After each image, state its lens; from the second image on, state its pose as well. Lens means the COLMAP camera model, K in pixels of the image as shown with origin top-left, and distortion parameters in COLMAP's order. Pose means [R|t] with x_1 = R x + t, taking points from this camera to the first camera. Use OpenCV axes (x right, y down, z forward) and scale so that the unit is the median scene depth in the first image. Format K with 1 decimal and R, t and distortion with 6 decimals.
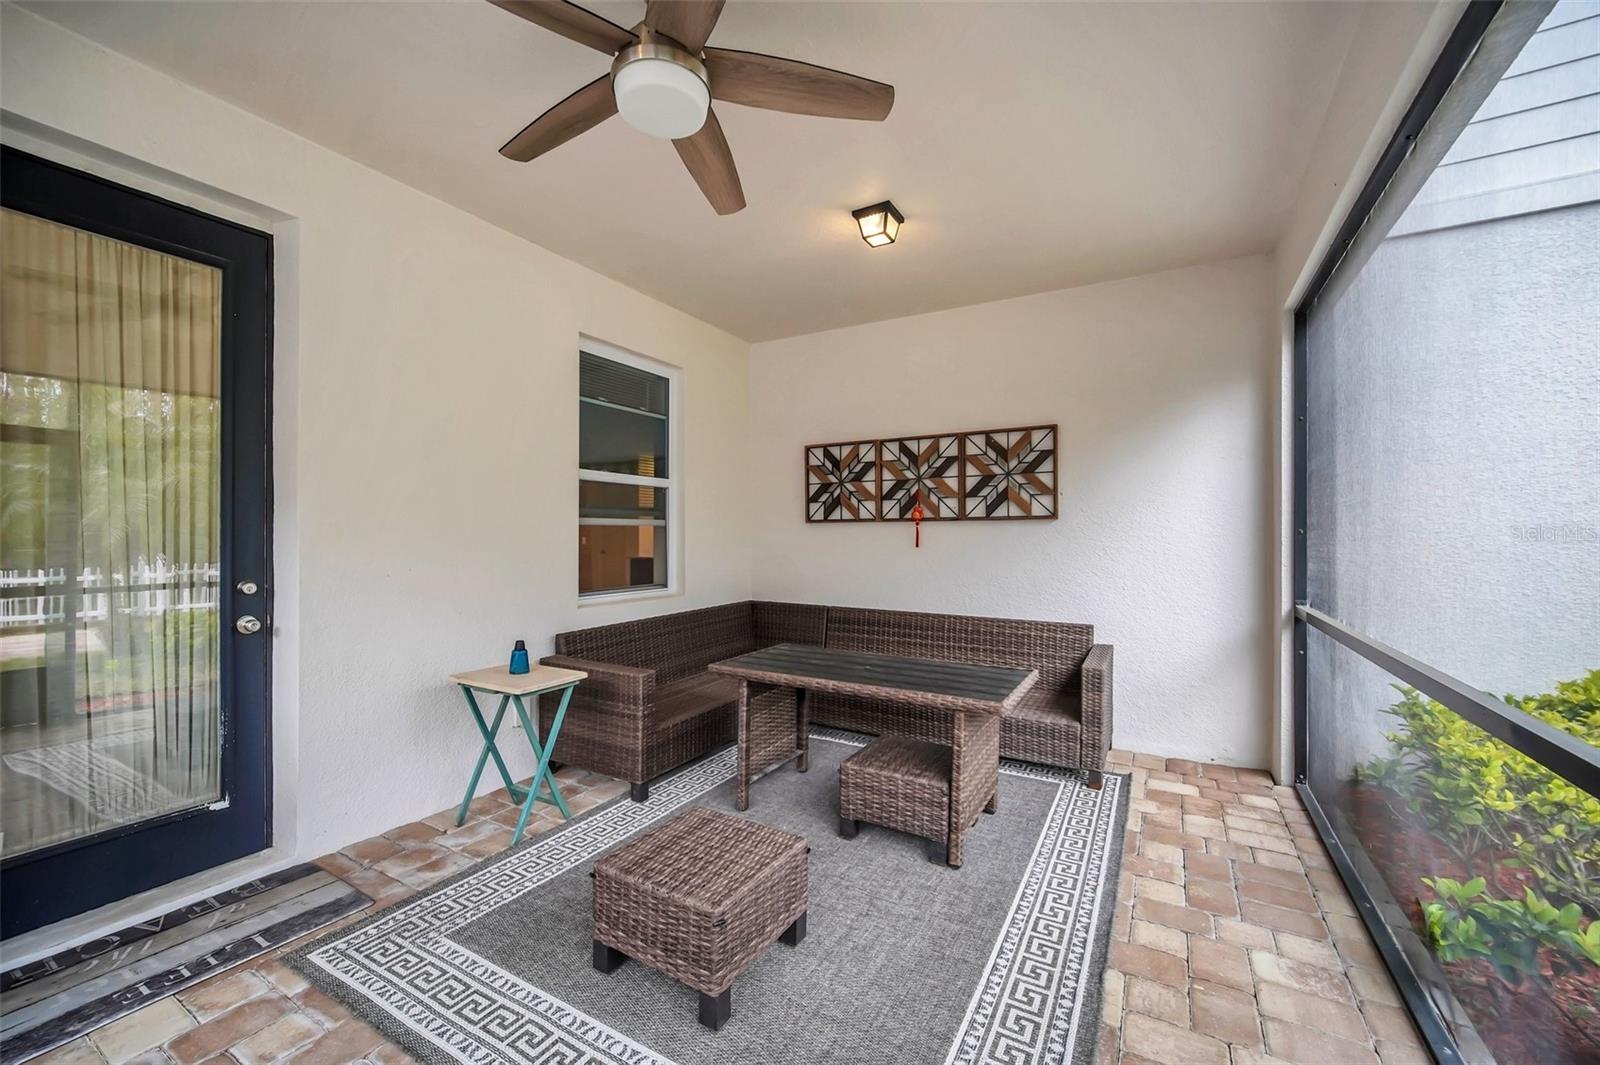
lens RADIAL K [[640.4, 0, 808.5], [0, 640.4, 538.4], [0, 0, 1]] dist [0.004777, -0.000383]
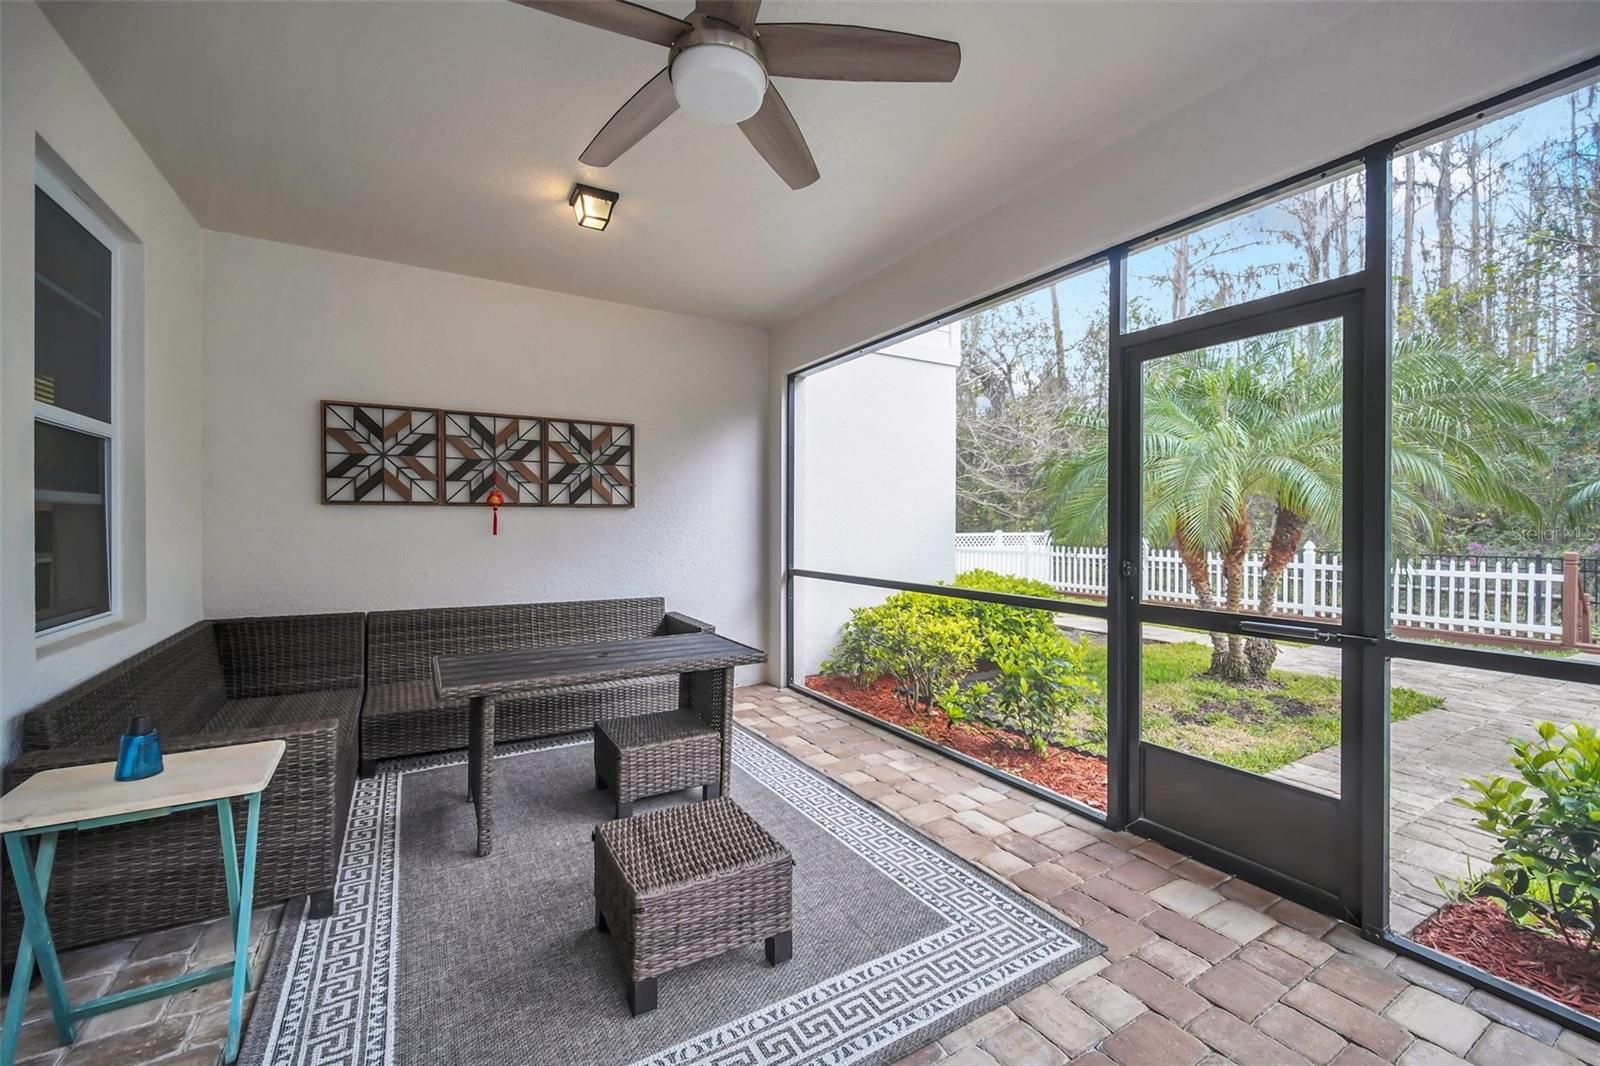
lens RADIAL K [[640.4, 0, 809.5], [0, 640.4, 524.5], [0, 0, 1]] dist [0.004777, -0.000383]
pose [[0.490980, 0.001138, 0.871170, -0.419997], [0.003971, 0.999986, -0.003544, 0.004458], [-0.871162, 0.005199, 0.490968, 0.158330]]
